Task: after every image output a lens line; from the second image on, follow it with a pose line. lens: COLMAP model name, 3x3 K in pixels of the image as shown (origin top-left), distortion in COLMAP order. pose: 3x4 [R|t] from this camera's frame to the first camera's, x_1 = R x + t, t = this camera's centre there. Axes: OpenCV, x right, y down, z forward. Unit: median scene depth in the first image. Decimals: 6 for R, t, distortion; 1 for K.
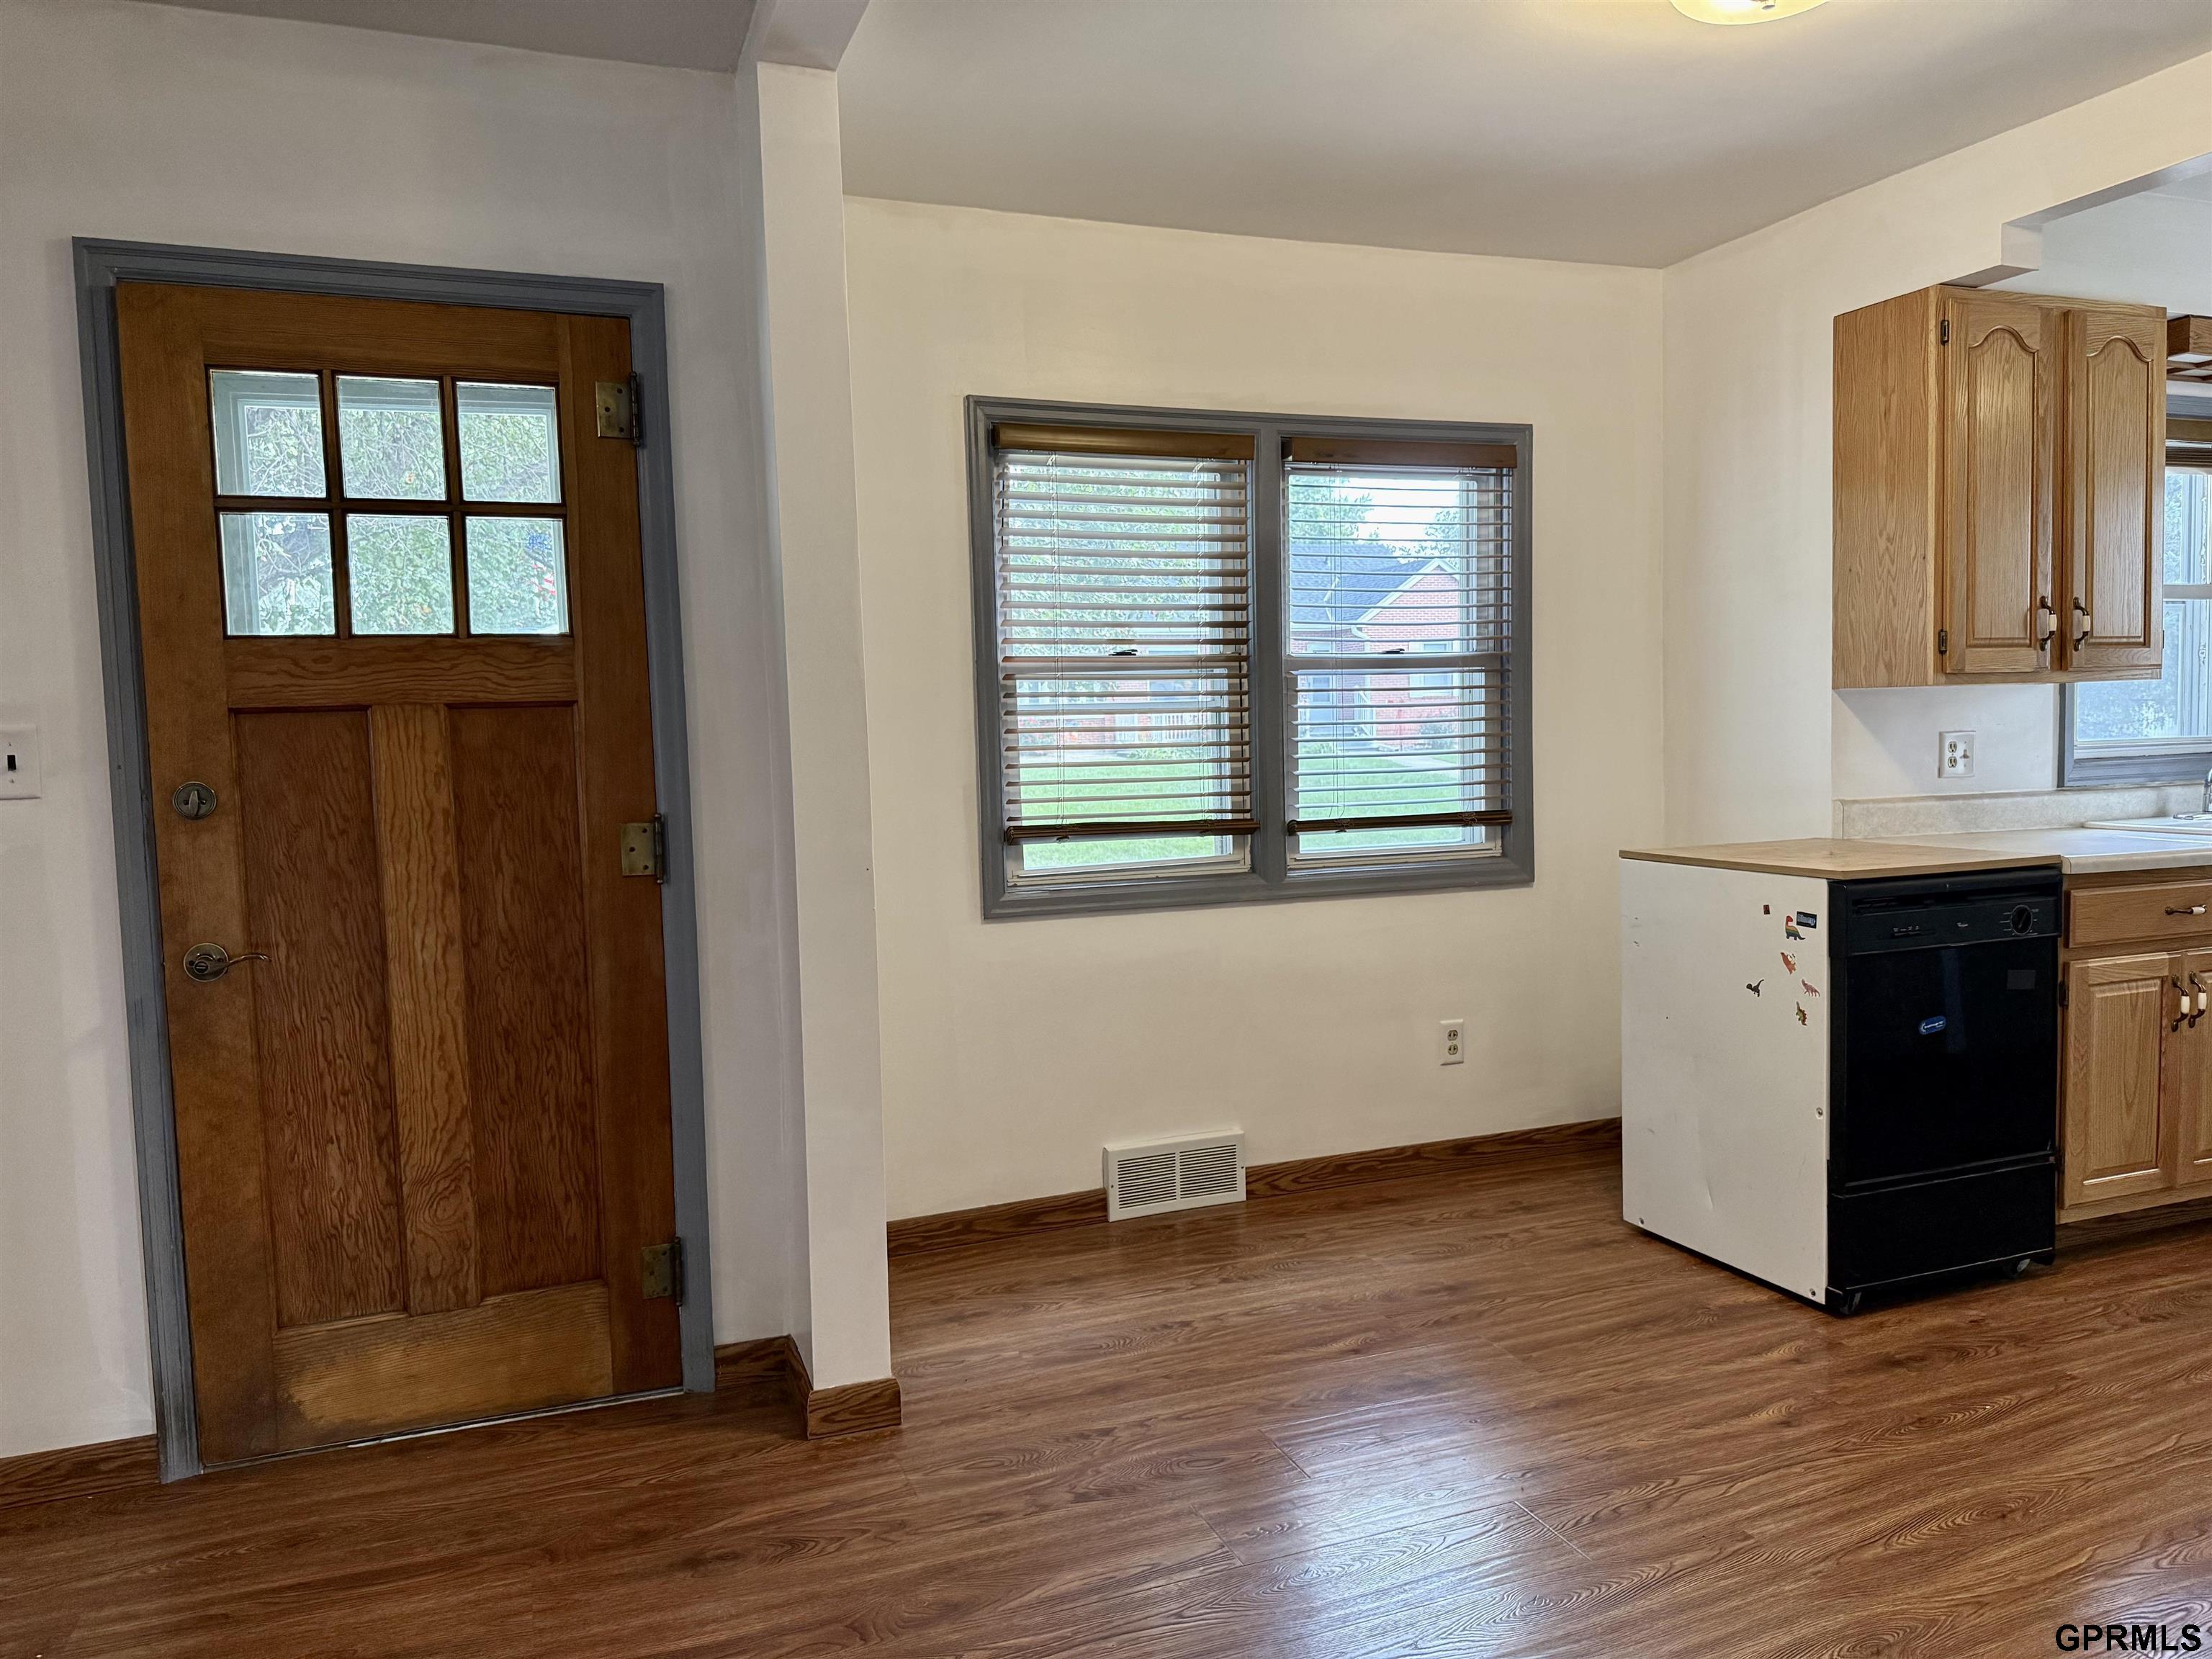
lens RADIAL K [[1559.7, 0, 1100.4], [0, 1559.7, 825.2], [0, 0, 1]] dist [0.040440, -0.062406]
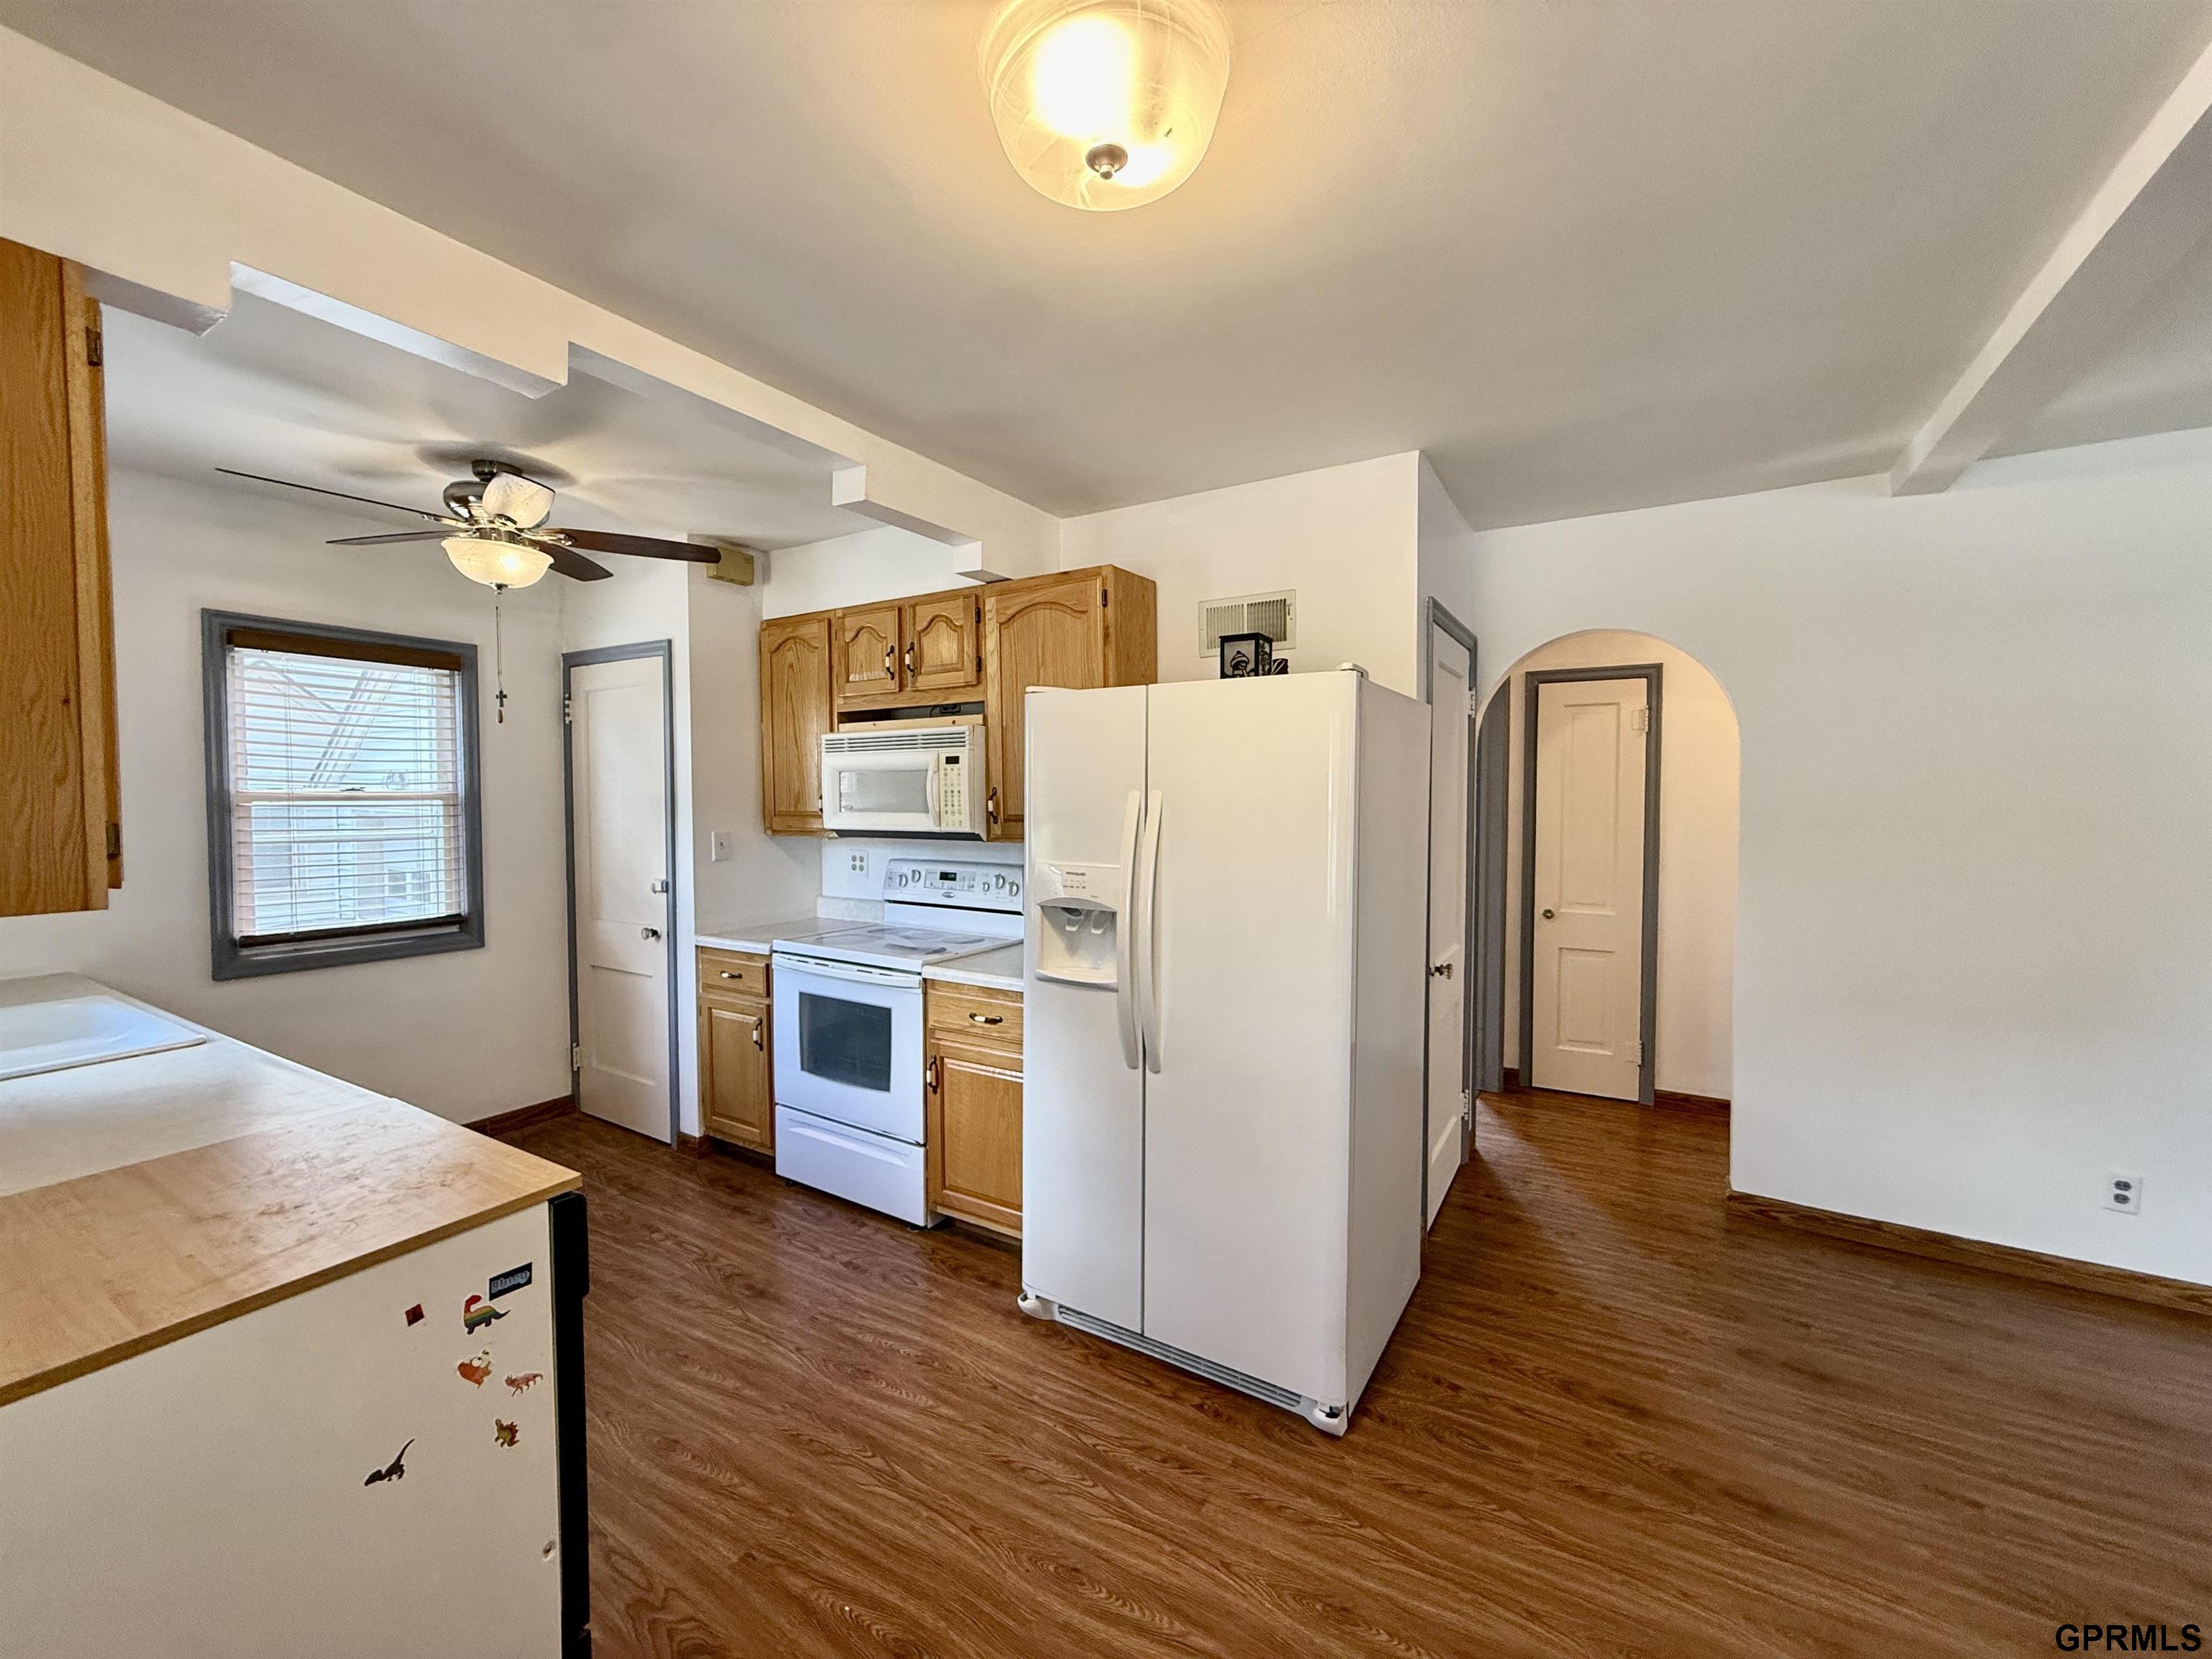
lens RADIAL K [[886.7, 0, 1094.8], [0, 886.7, 826.2], [0, 0, 1]] dist [0.002654, -0.000441]
pose [[-0.606413, -0.001175, 0.795149, 0.015185], [0.070952, 0.995930, 0.055582, -0.140752], [-0.791978, 0.090123, -0.603861, 1.102291]]
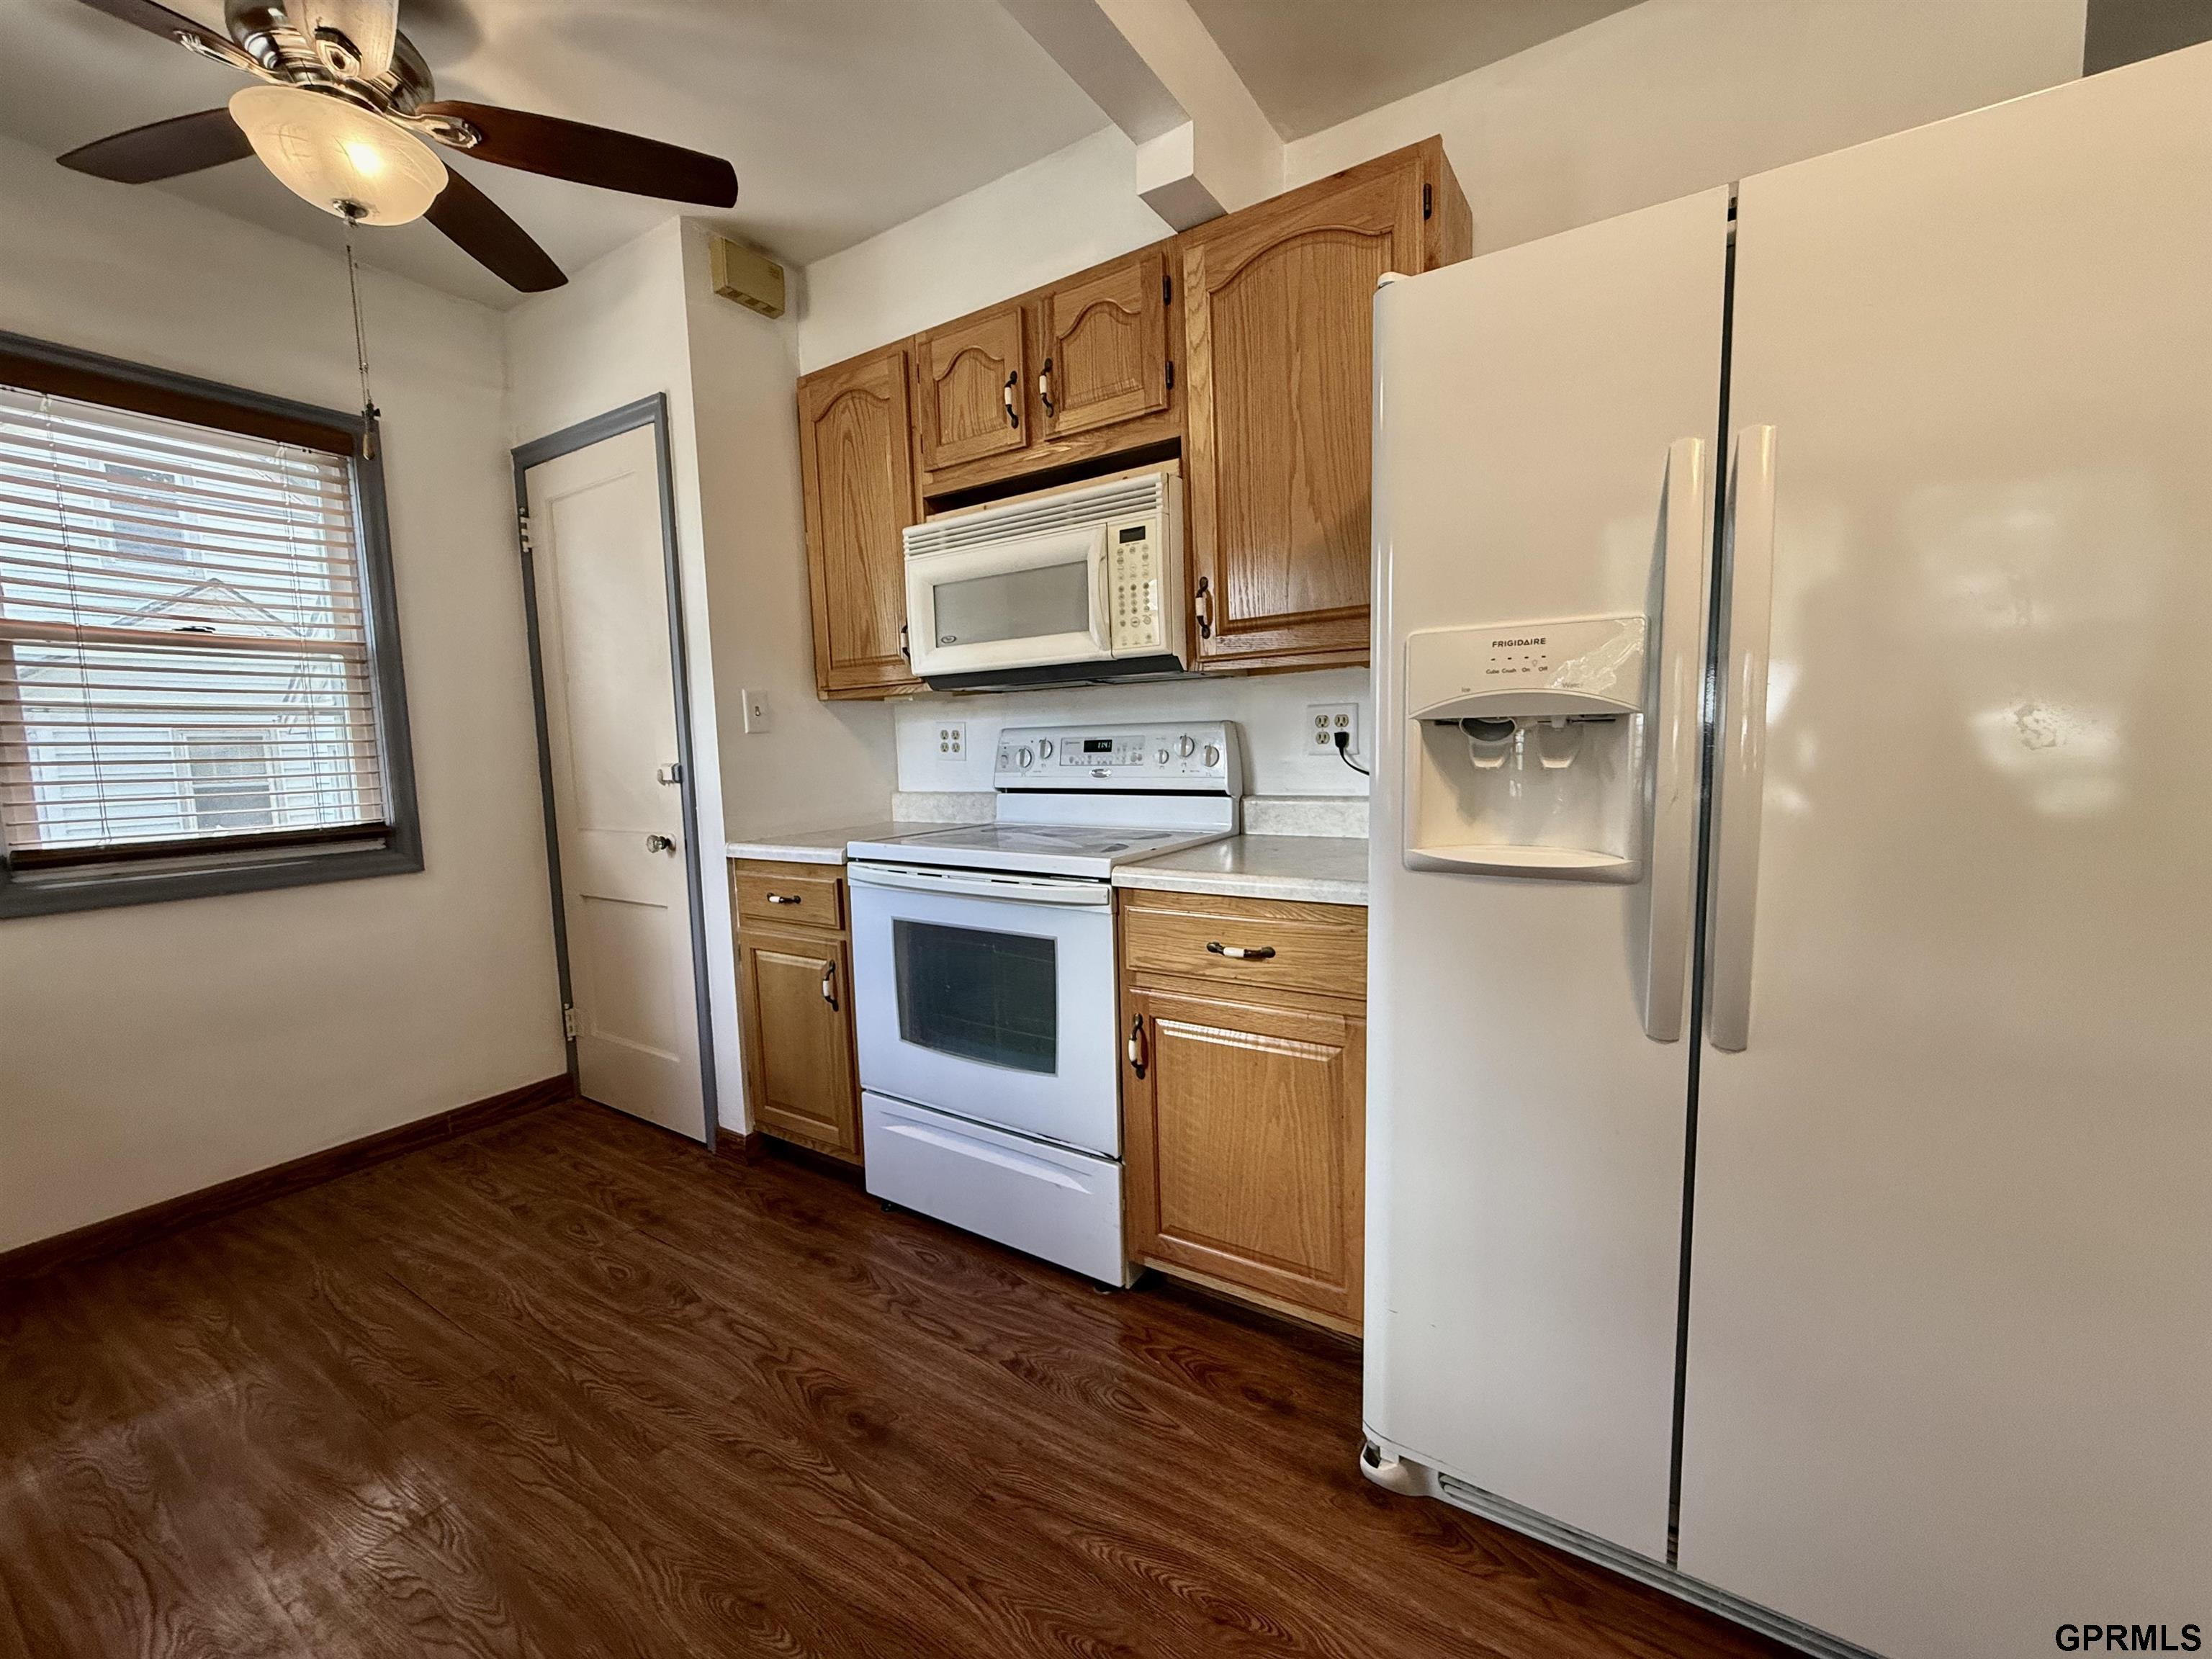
lens RADIAL K [[886.7, 0, 1095.6], [0, 886.7, 826.1], [0, 0, 1]] dist [0.002654, -0.000441]
pose [[-0.594626, -0.035426, 0.803222, 0.448062], [0.098252, 0.988339, 0.116327, -0.041633], [-0.797977, 0.148089, -0.584211, 1.020117]]
